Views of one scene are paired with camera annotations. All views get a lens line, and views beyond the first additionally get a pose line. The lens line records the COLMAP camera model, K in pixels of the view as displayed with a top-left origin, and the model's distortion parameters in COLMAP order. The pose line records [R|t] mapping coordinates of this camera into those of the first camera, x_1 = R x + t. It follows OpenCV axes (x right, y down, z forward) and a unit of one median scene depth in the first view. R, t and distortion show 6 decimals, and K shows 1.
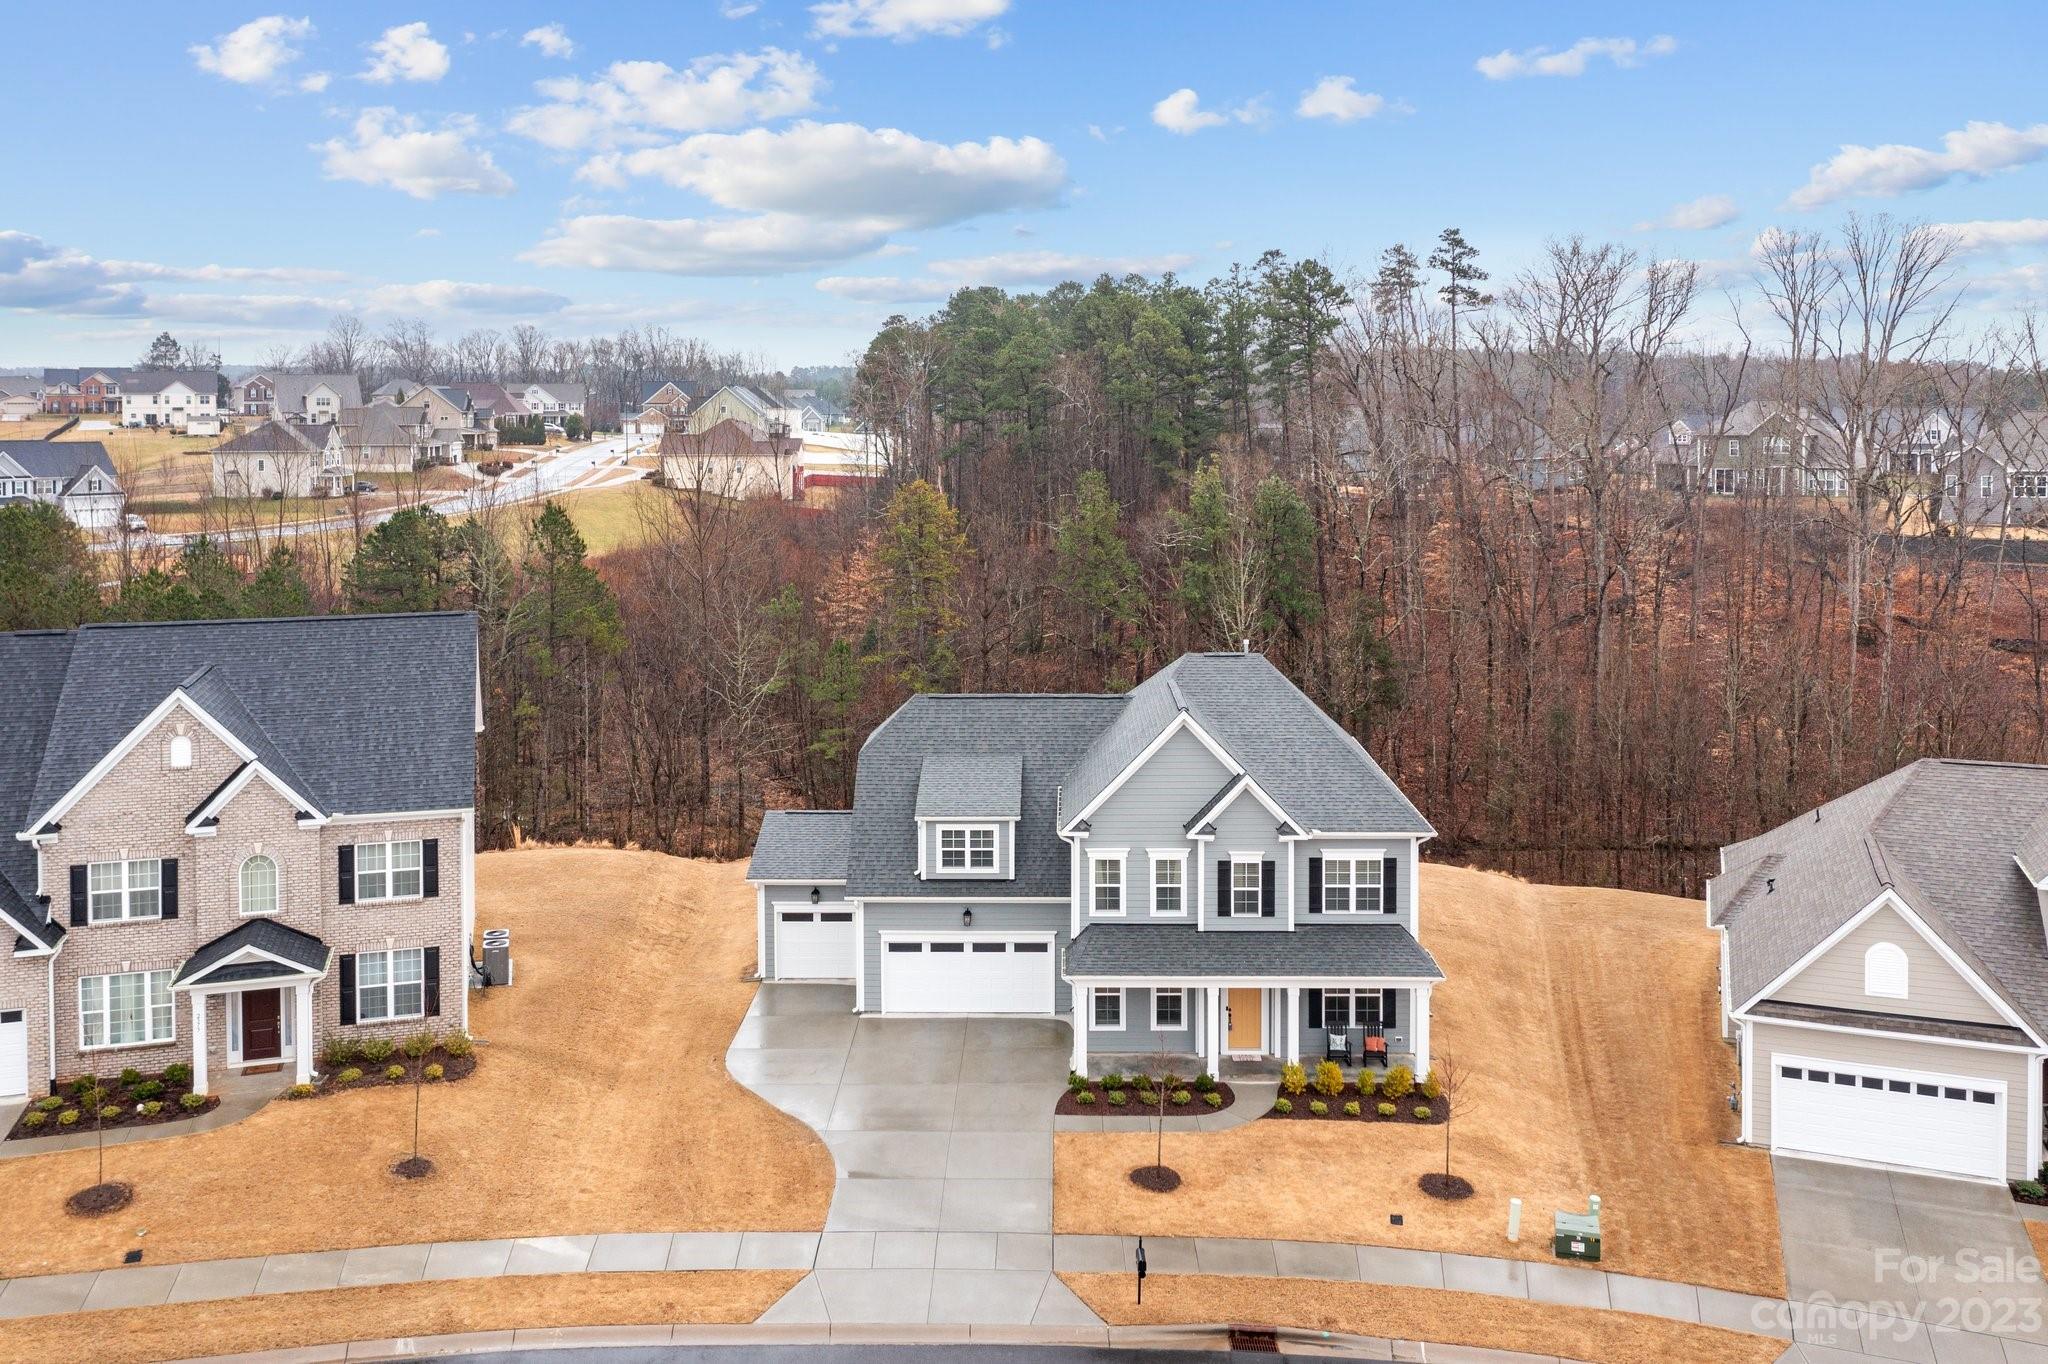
lens RADIAL K [[1619.3, 0, 1040.8], [0, 1619.3, 474.8], [0, 0, 1]] dist [-0.002325, 0.002845]
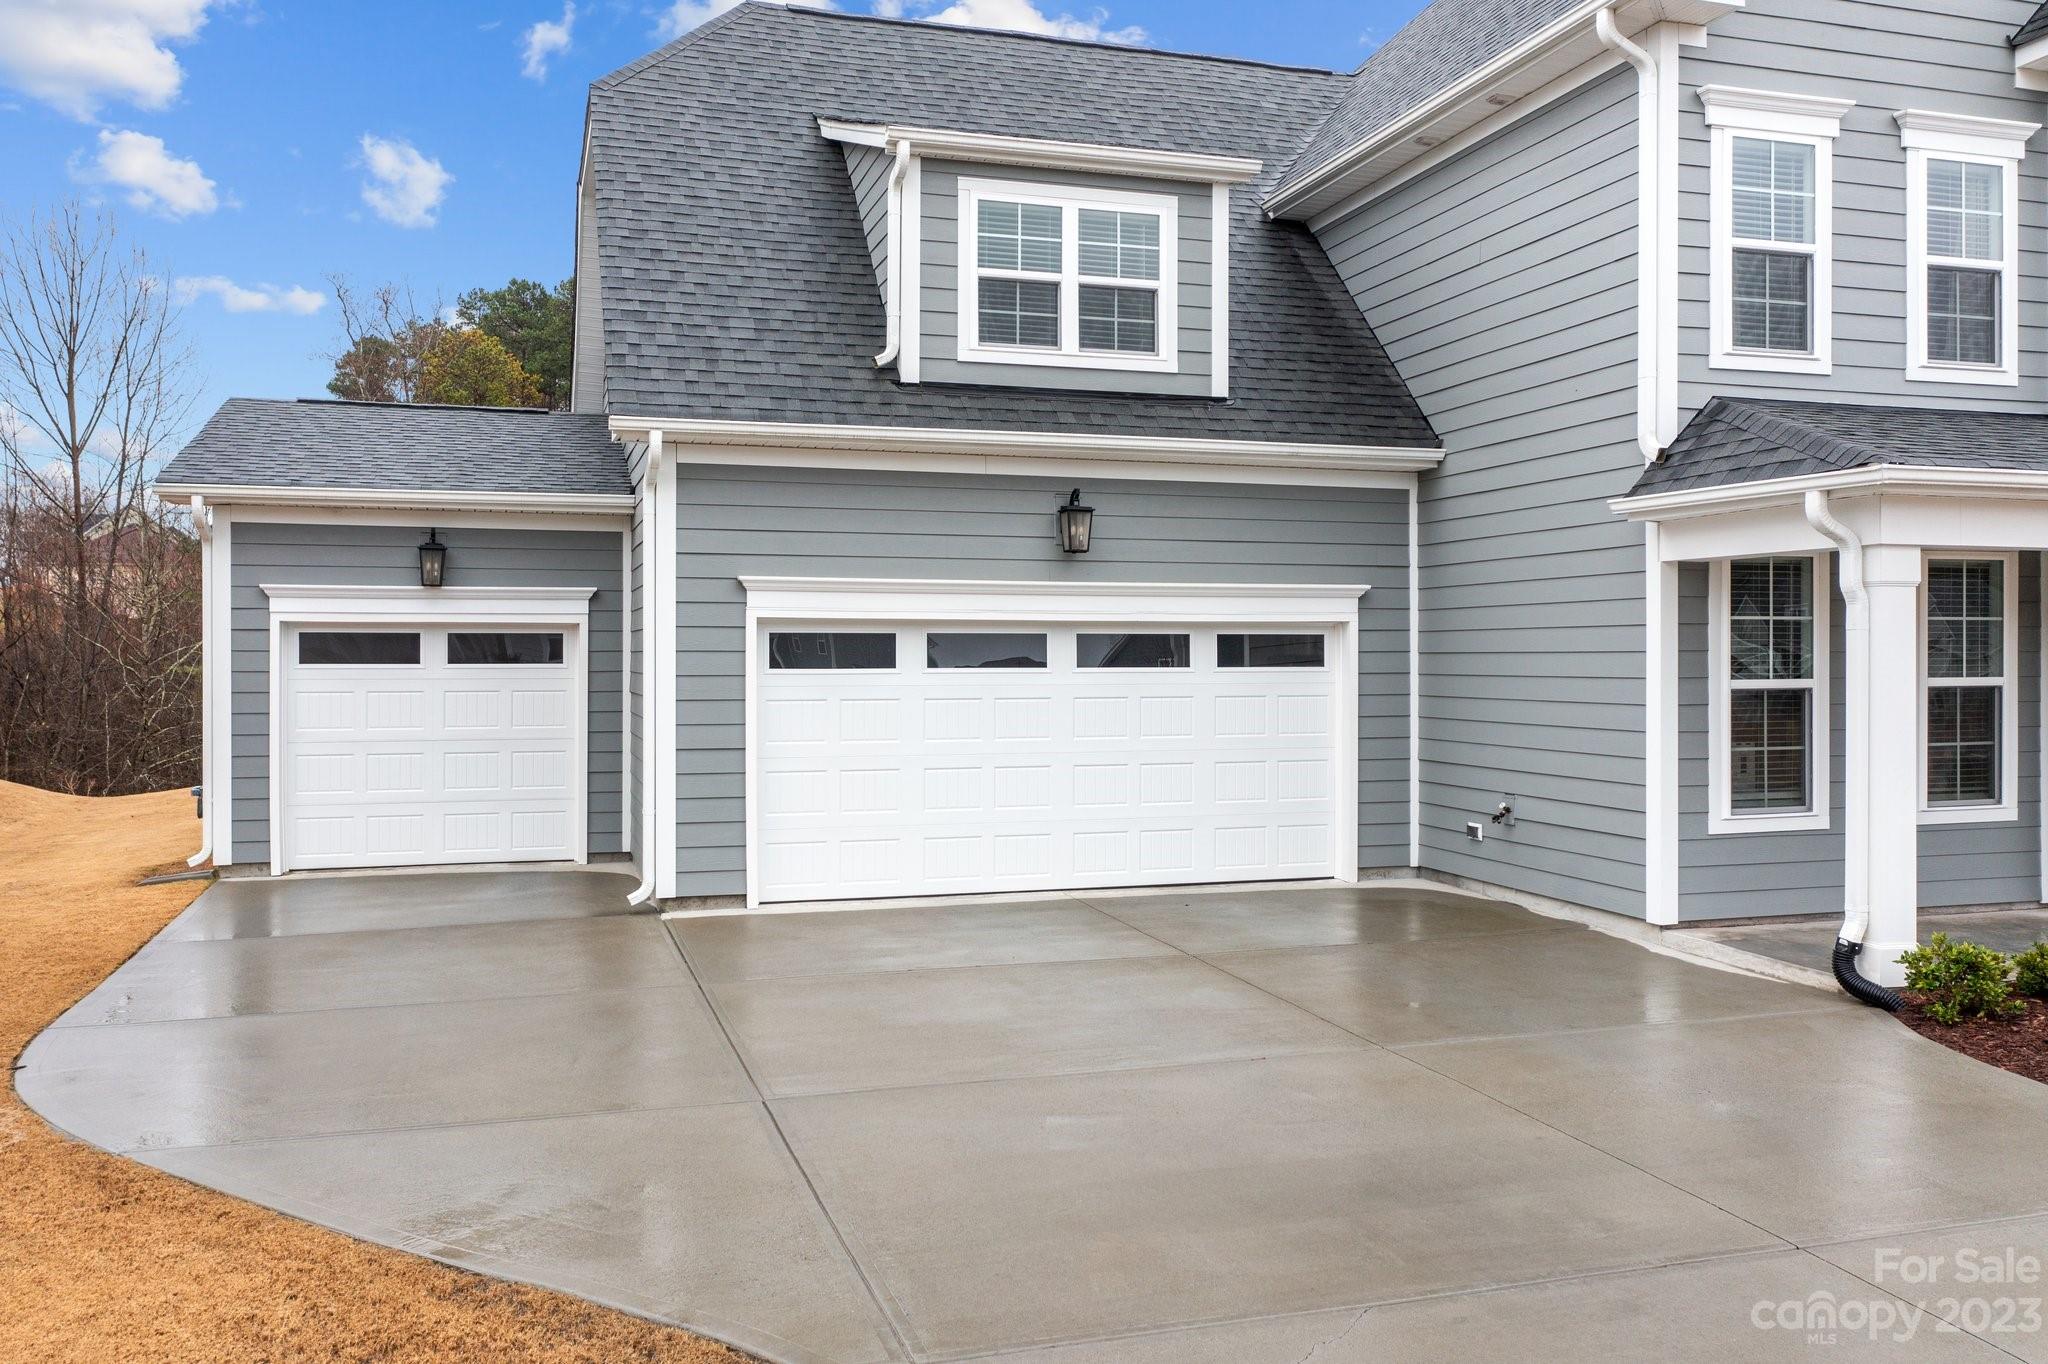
lens RADIAL K [[1715.0, 0, 1018.1], [0, 1715.0, 671.4], [0, 0, 1]] dist [0.040440, -0.093694]
pose [[0.955818, 0.005656, 0.293905, -0.149101], [0.000250, 0.999799, -0.020054, 0.328003], [-0.293960, 0.019241, 0.955624, 0.789919]]
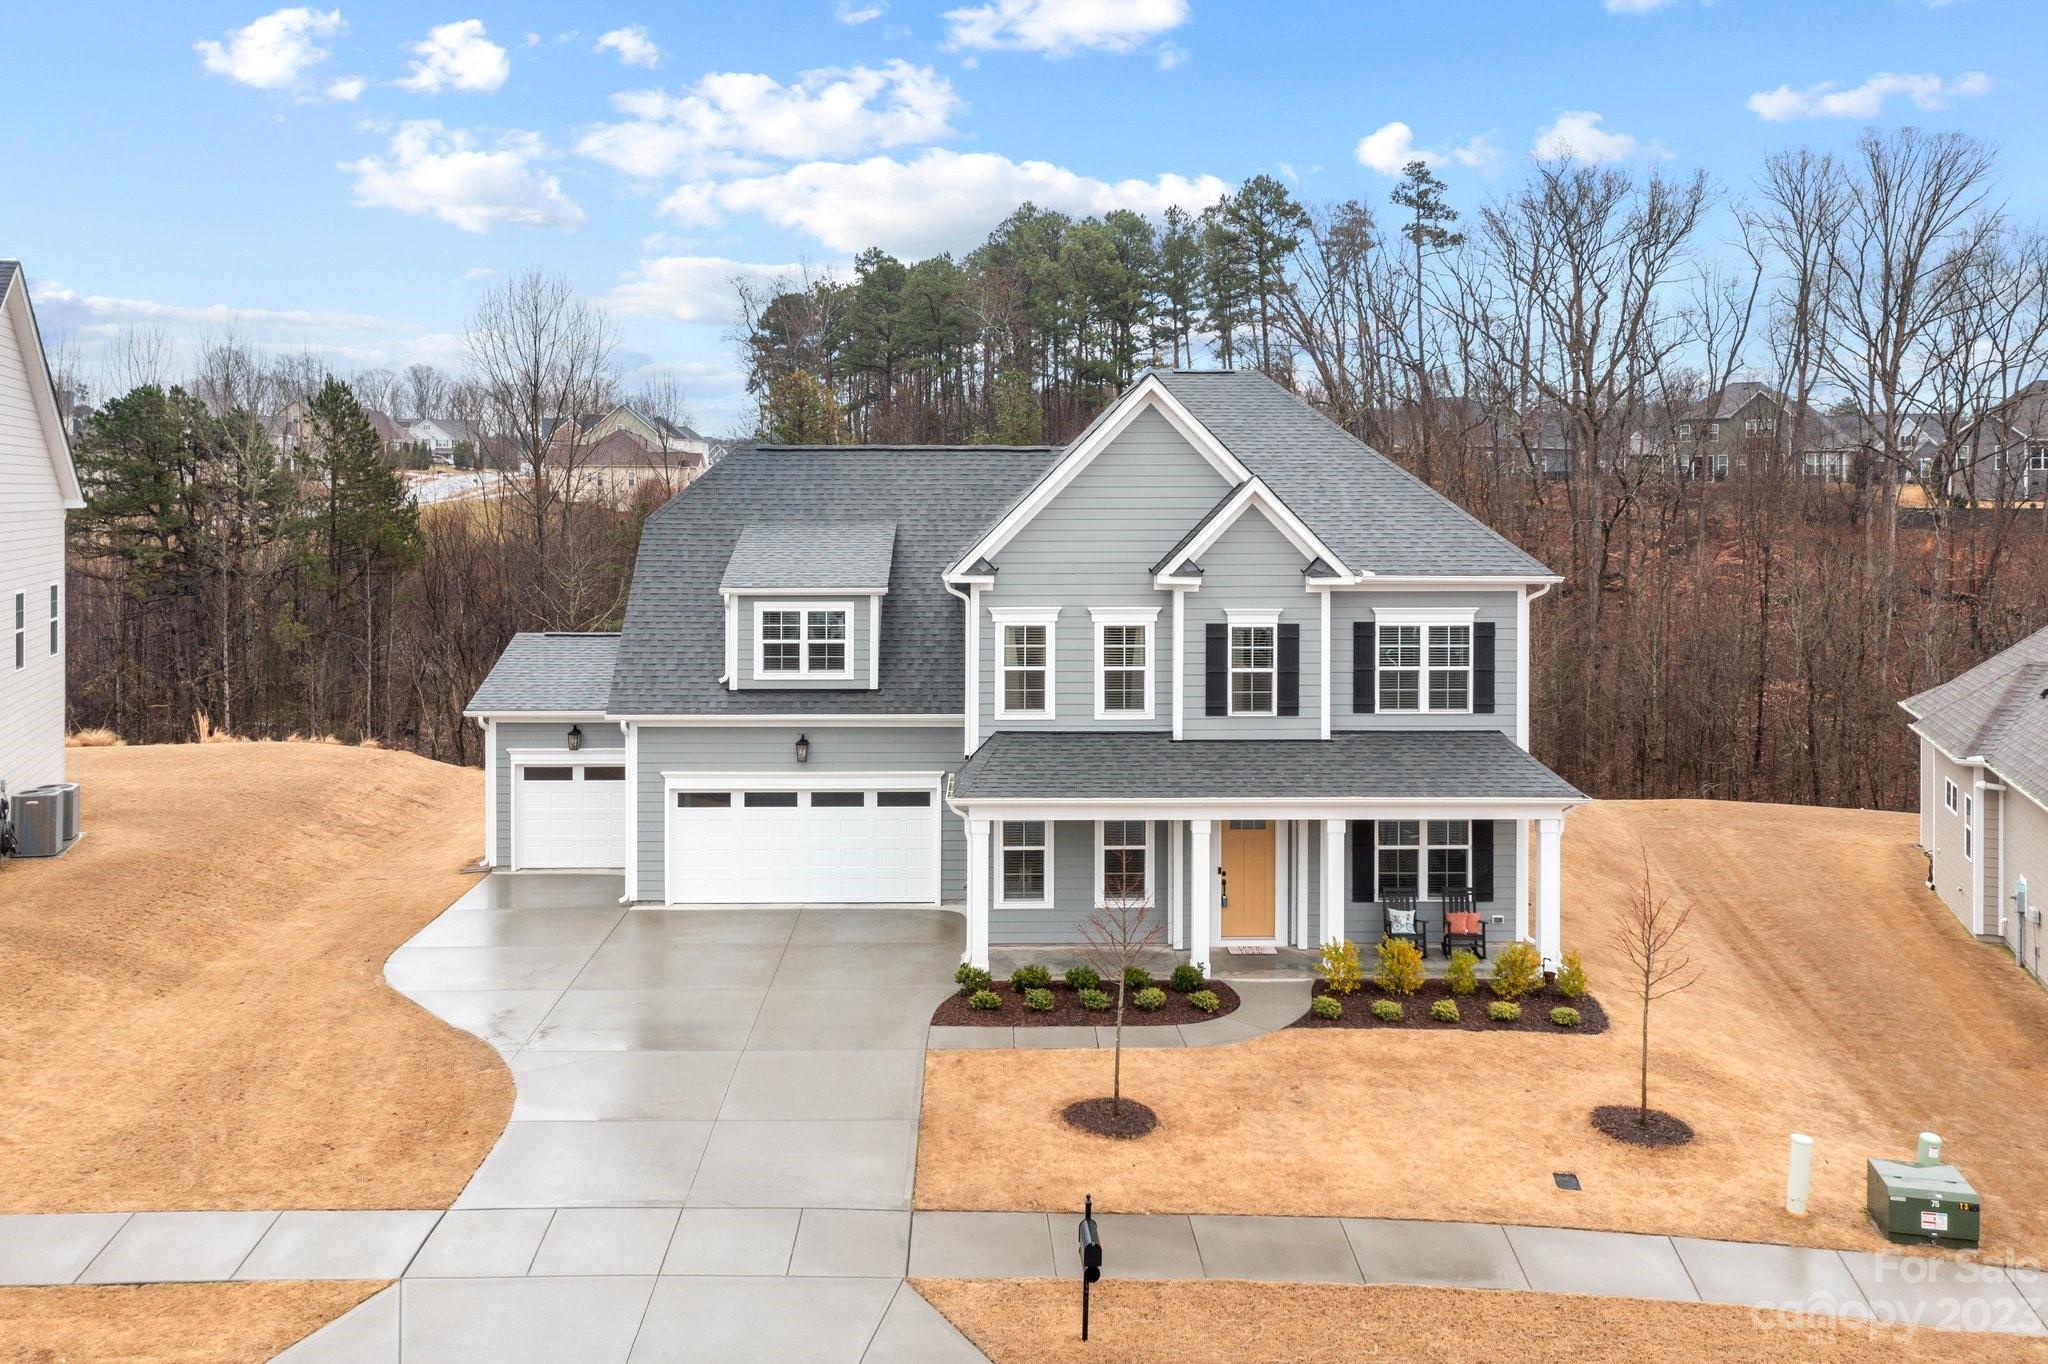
lens RADIAL K [[1638.7, 0, 1026.2], [0, 1638.7, 515.8], [0, 0, 1]] dist [-0.001229, -0.000690]
pose [[0.999250, 0.004517, 0.038450, 0.018028], [-0.003849, 0.999841, -0.017424, 0.209083], [-0.038522, 0.017263, 0.999109, 0.387300]]
